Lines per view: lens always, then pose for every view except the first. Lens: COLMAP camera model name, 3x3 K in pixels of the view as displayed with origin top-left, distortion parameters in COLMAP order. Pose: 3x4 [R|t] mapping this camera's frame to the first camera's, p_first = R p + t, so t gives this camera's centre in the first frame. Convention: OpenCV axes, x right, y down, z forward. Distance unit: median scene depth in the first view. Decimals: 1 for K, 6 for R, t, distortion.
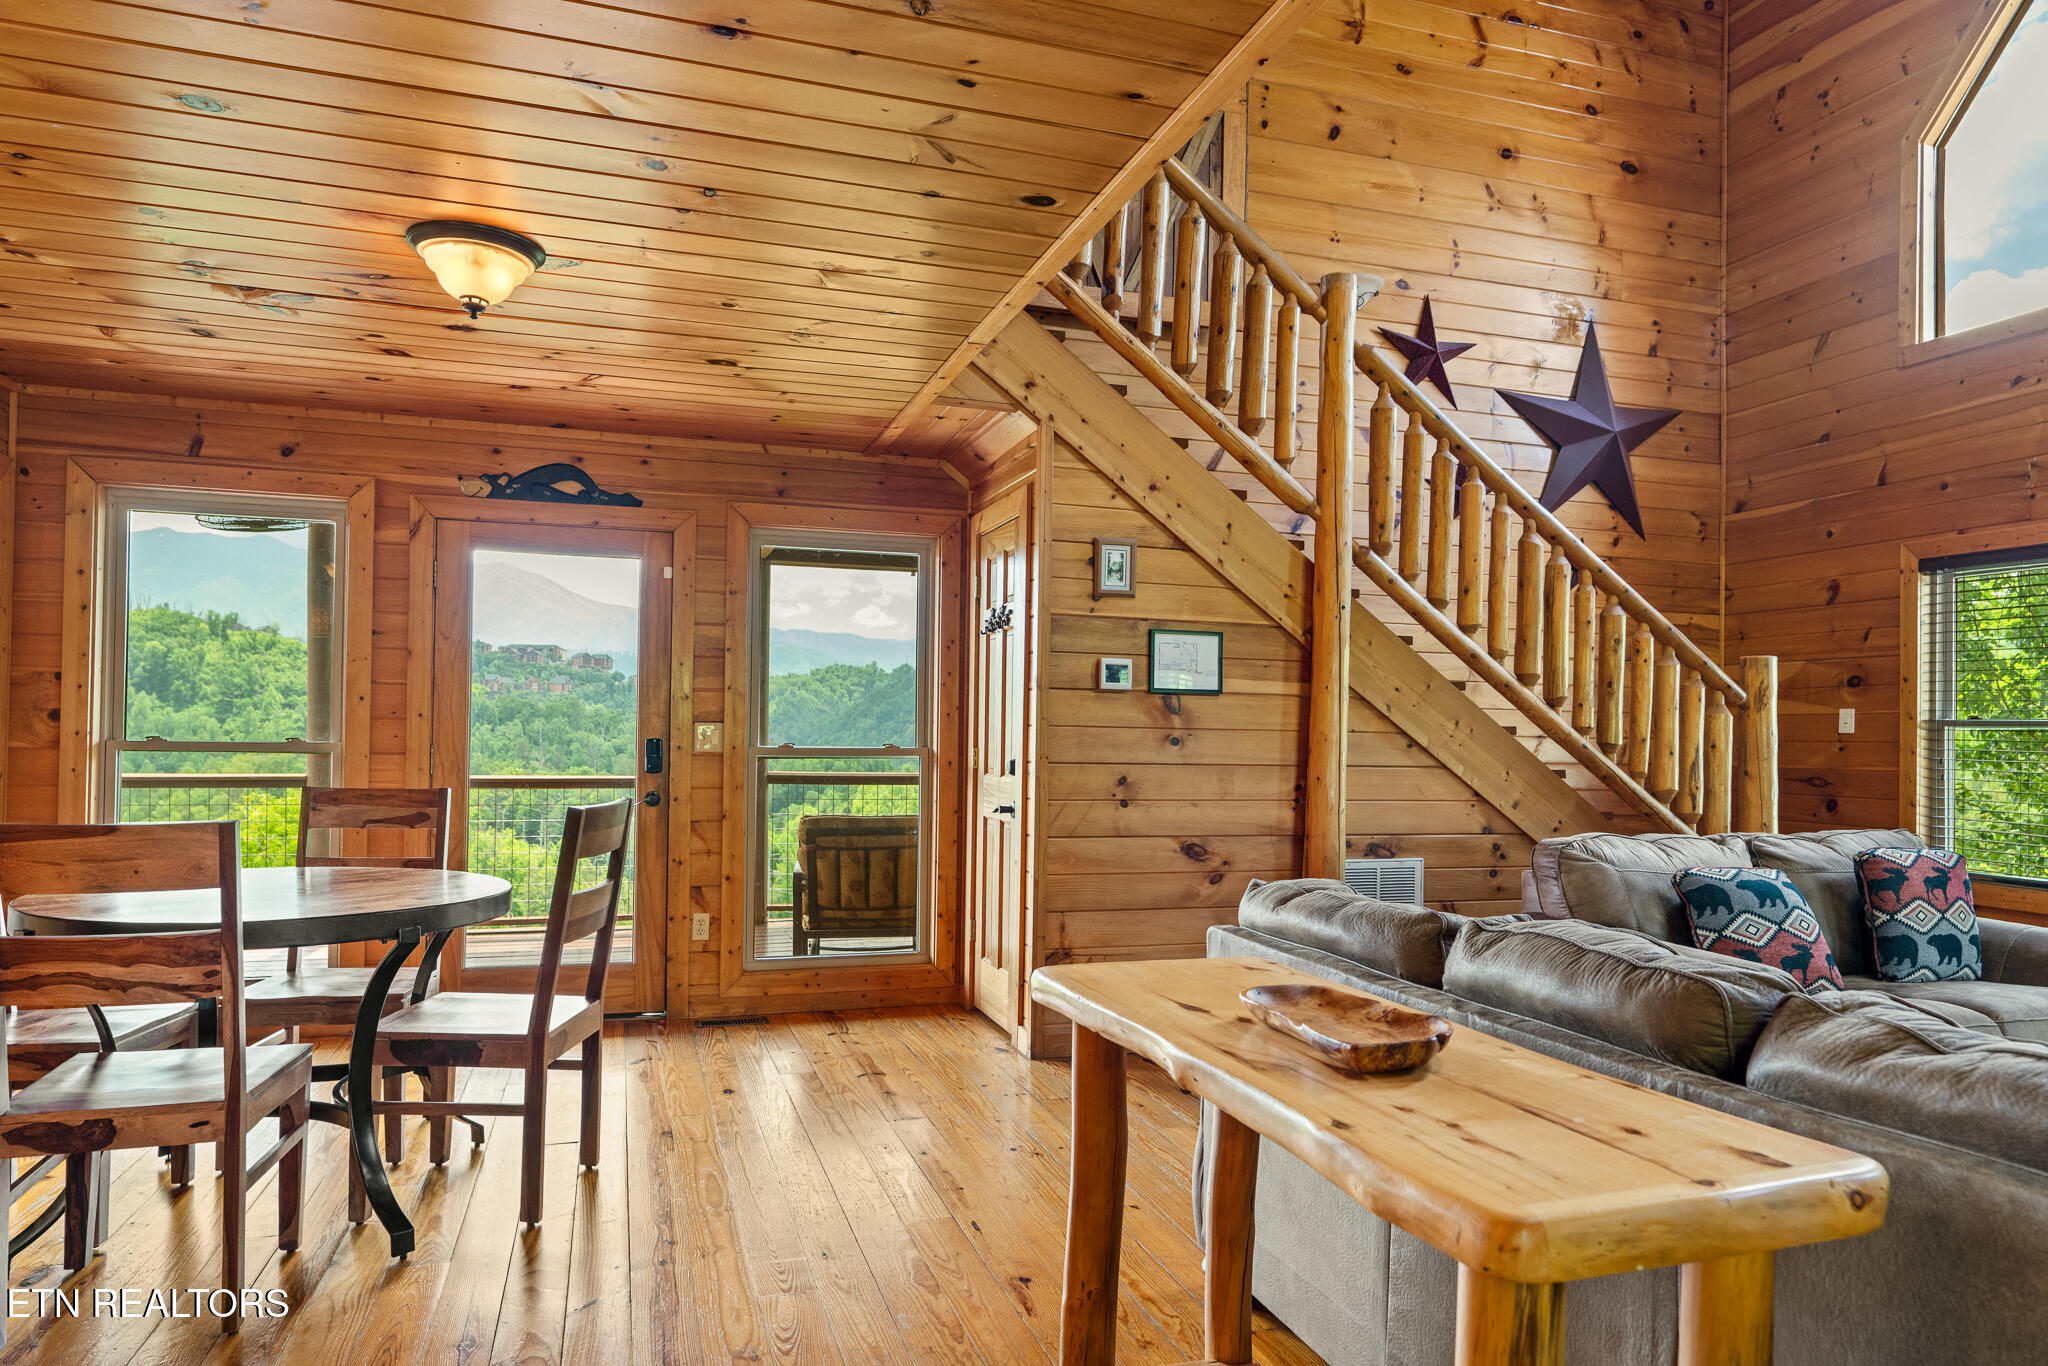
lens RADIAL K [[1273.3, 0, 994.6], [0, 1273.3, 720.2], [0, 0, 1]] dist [-0.008632, 0.005567]
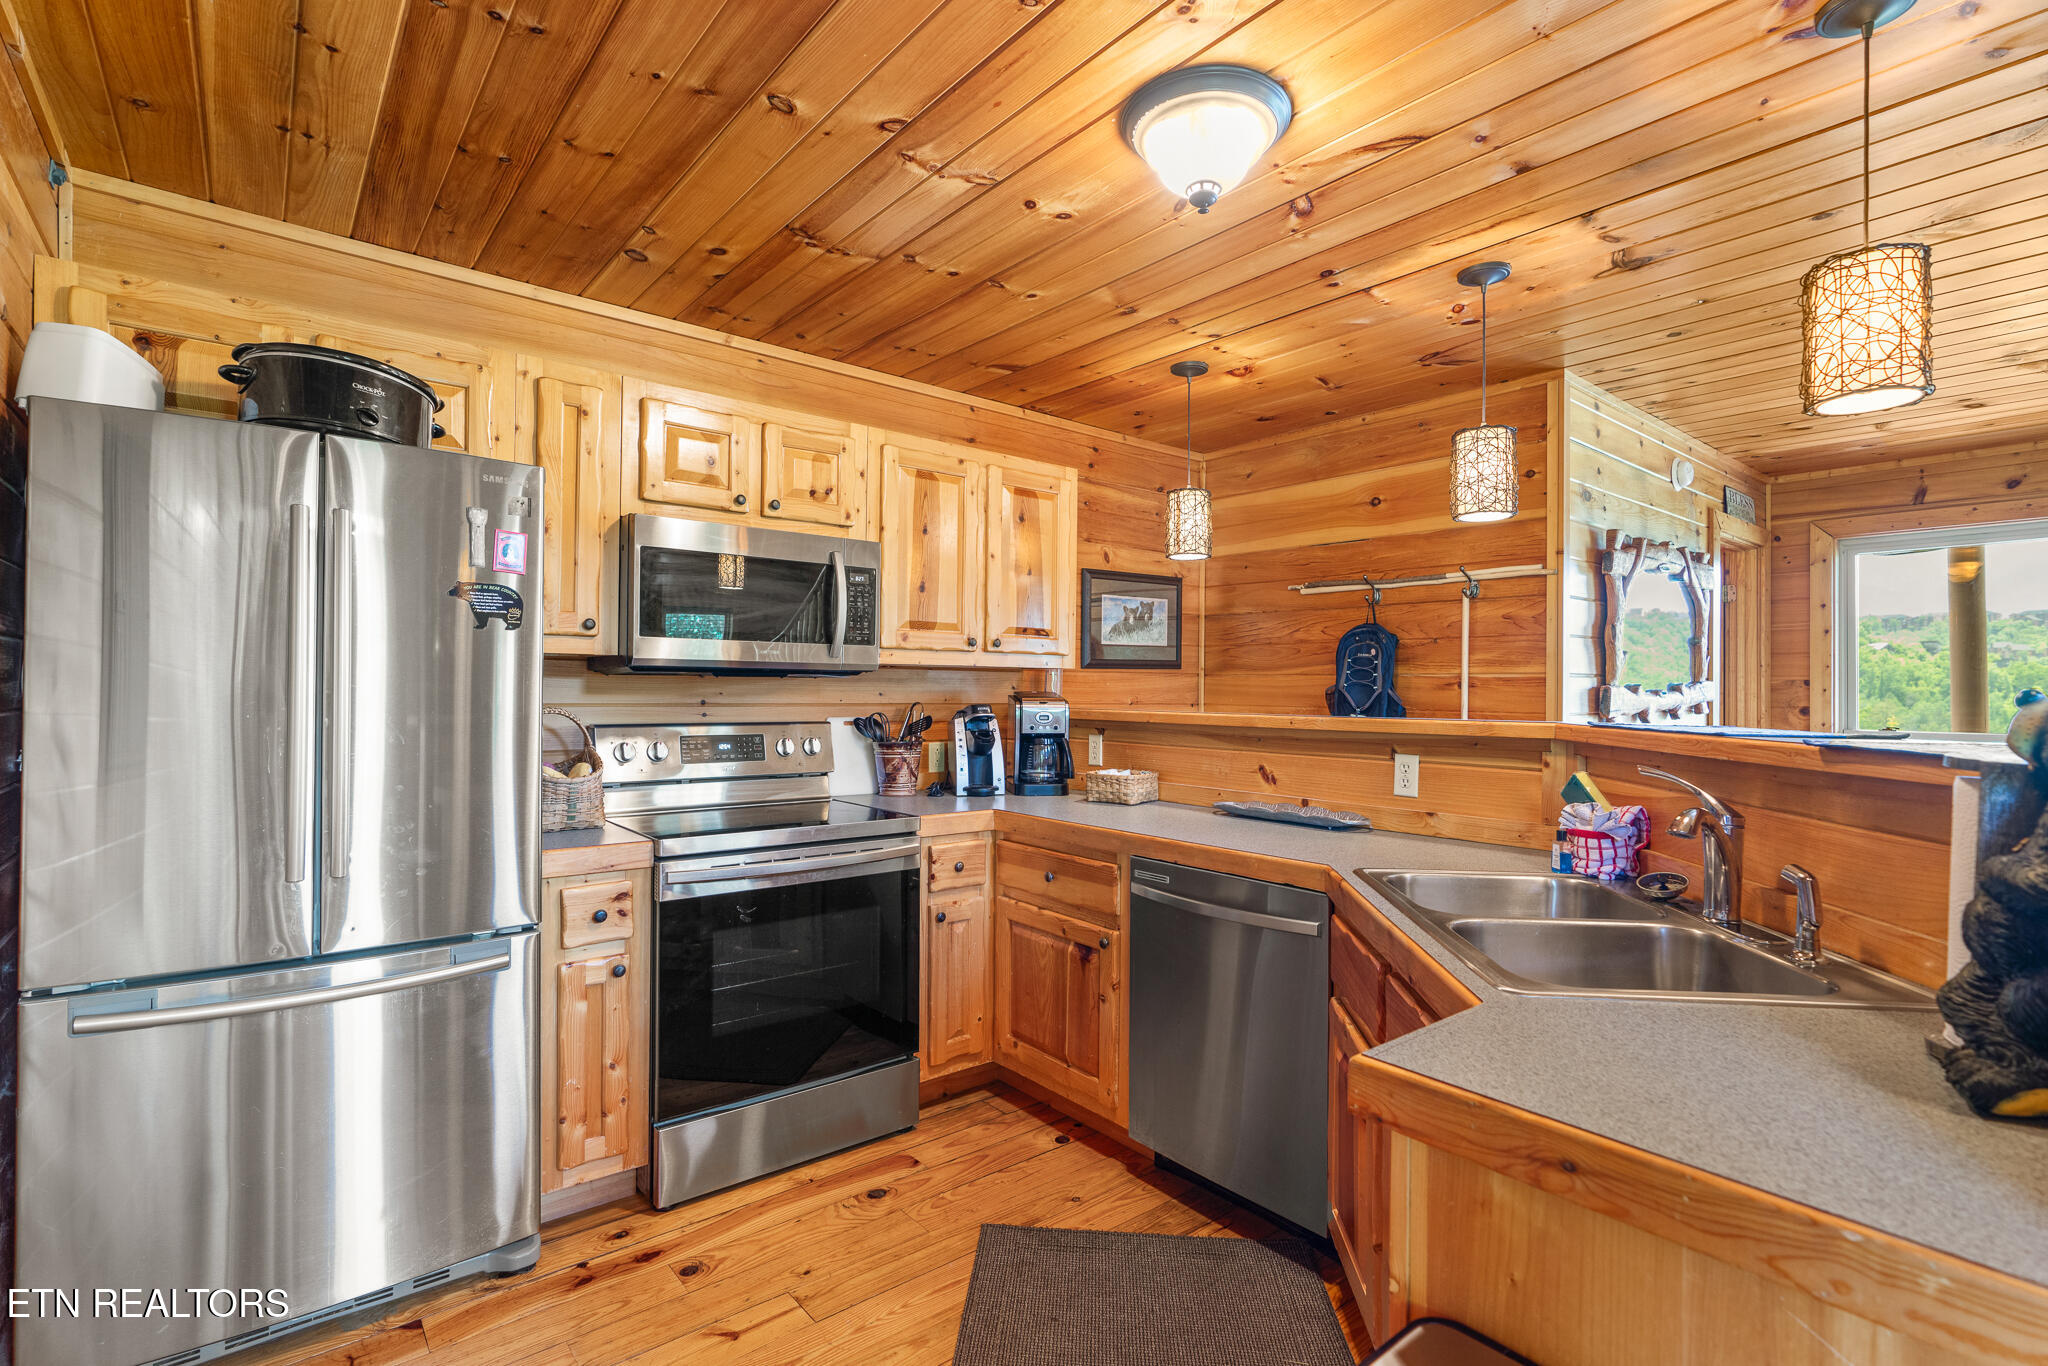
lens RADIAL K [[947.5, 0, 1019.9], [0, 947.5, 688.9], [0, 0, 1]] dist [-0.017607, 0.008119]
pose [[0.382256, -0.014352, -0.923945, -0.106245], [0.012923, 0.999865, -0.010185, -0.025127], [0.923966, -0.008047, 0.382390, -0.155491]]
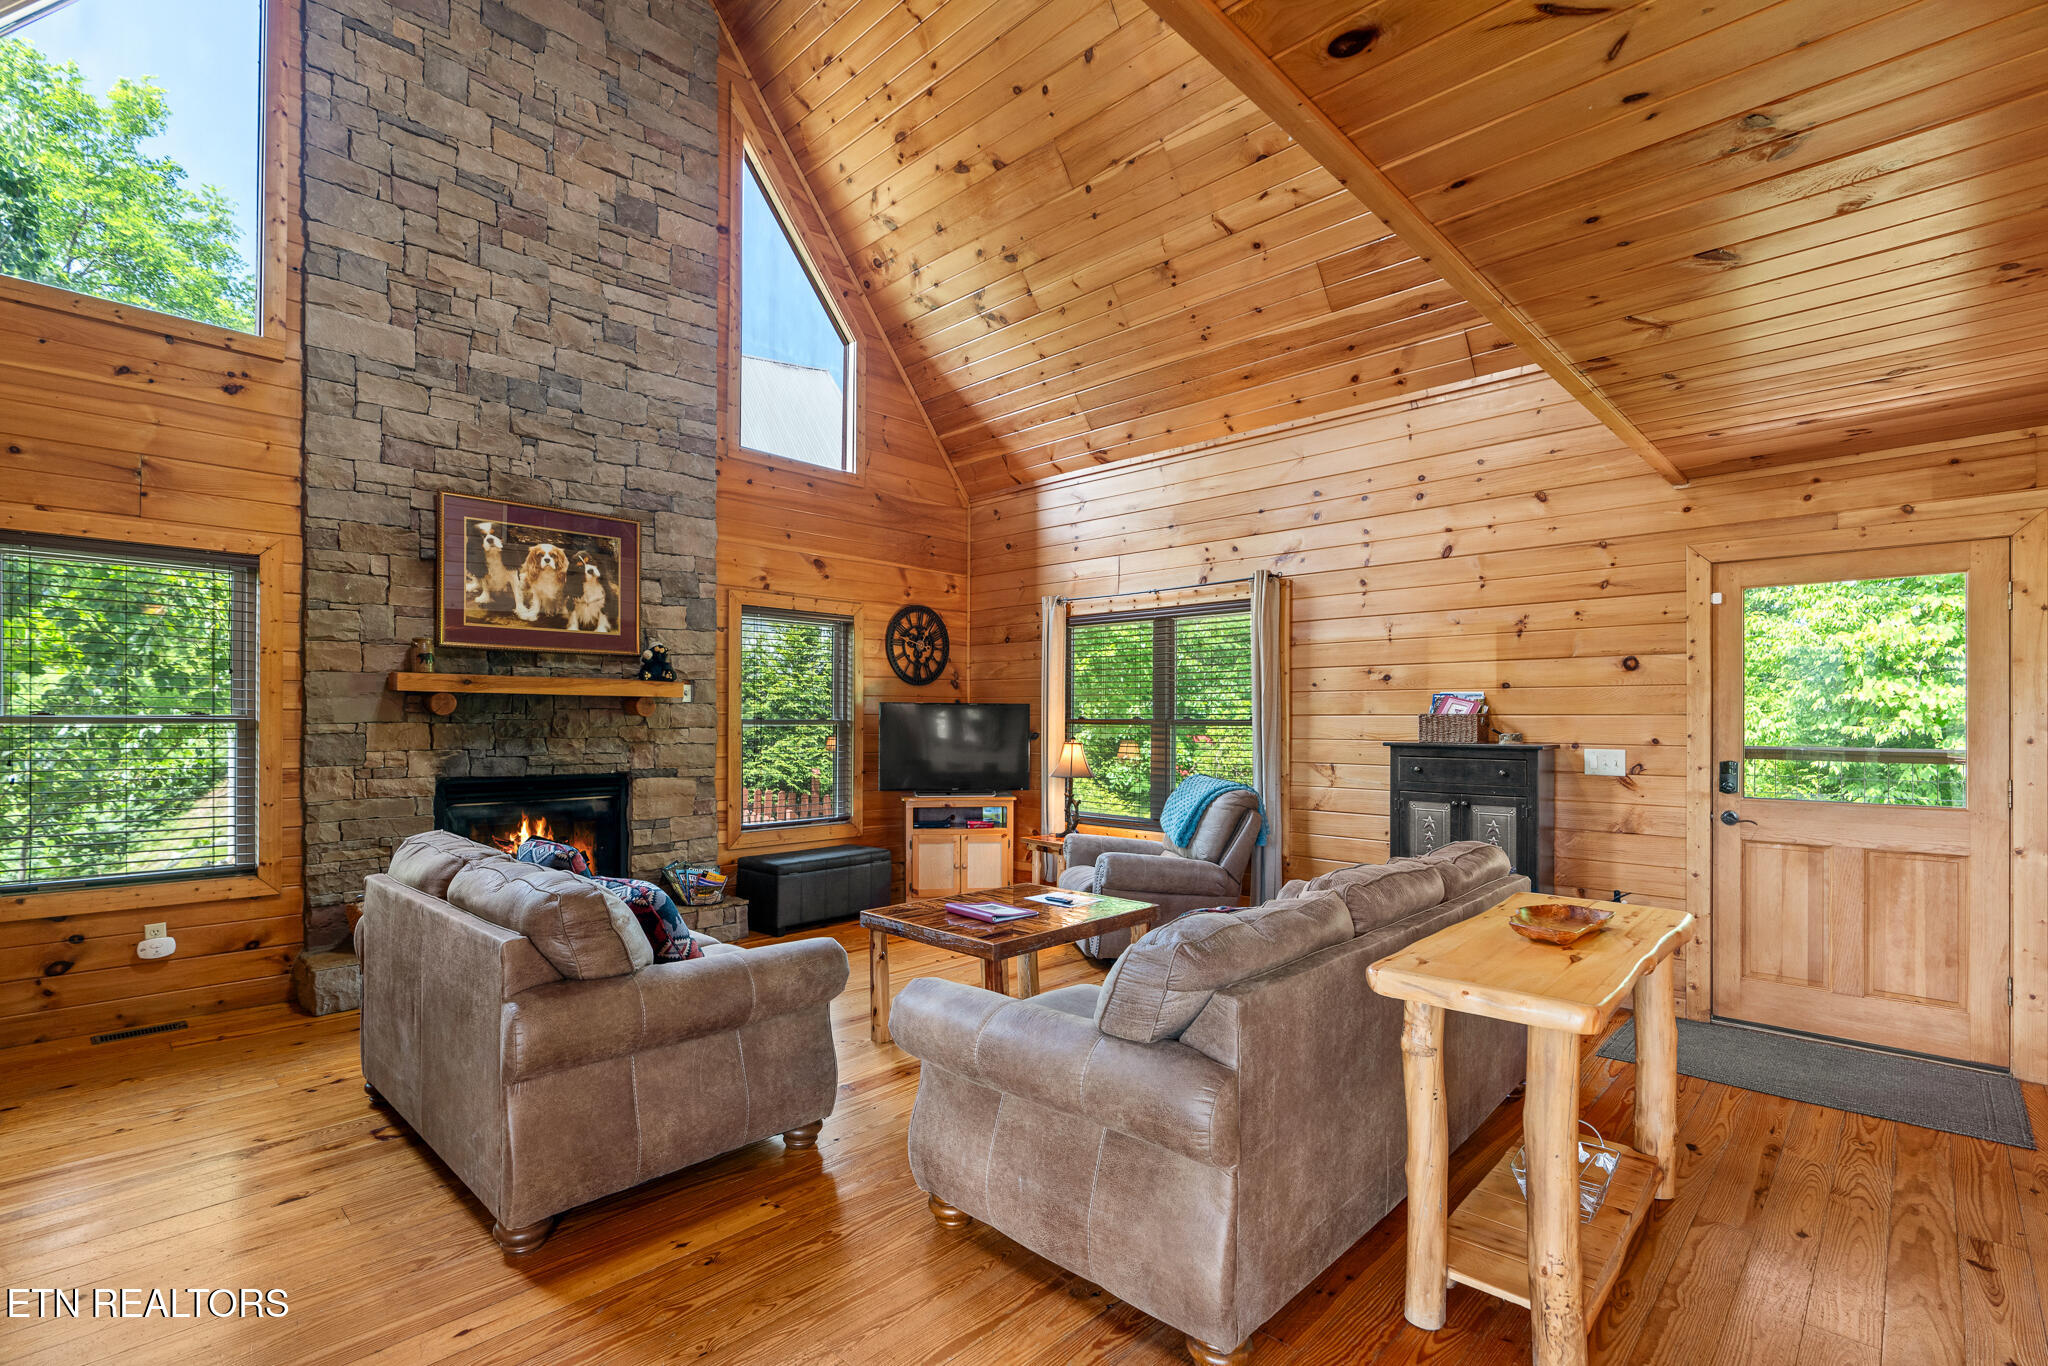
lens RADIAL K [[947.5, 0, 1044.3], [0, 947.5, 713.8], [0, 0, 1]] dist [-0.017607, 0.008119]
pose [[-0.493465, -0.017099, 0.869598, -0.181474], [-0.022113, 0.999730, 0.007109, -0.024006], [-0.869484, -0.015722, -0.493710, 0.752158]]
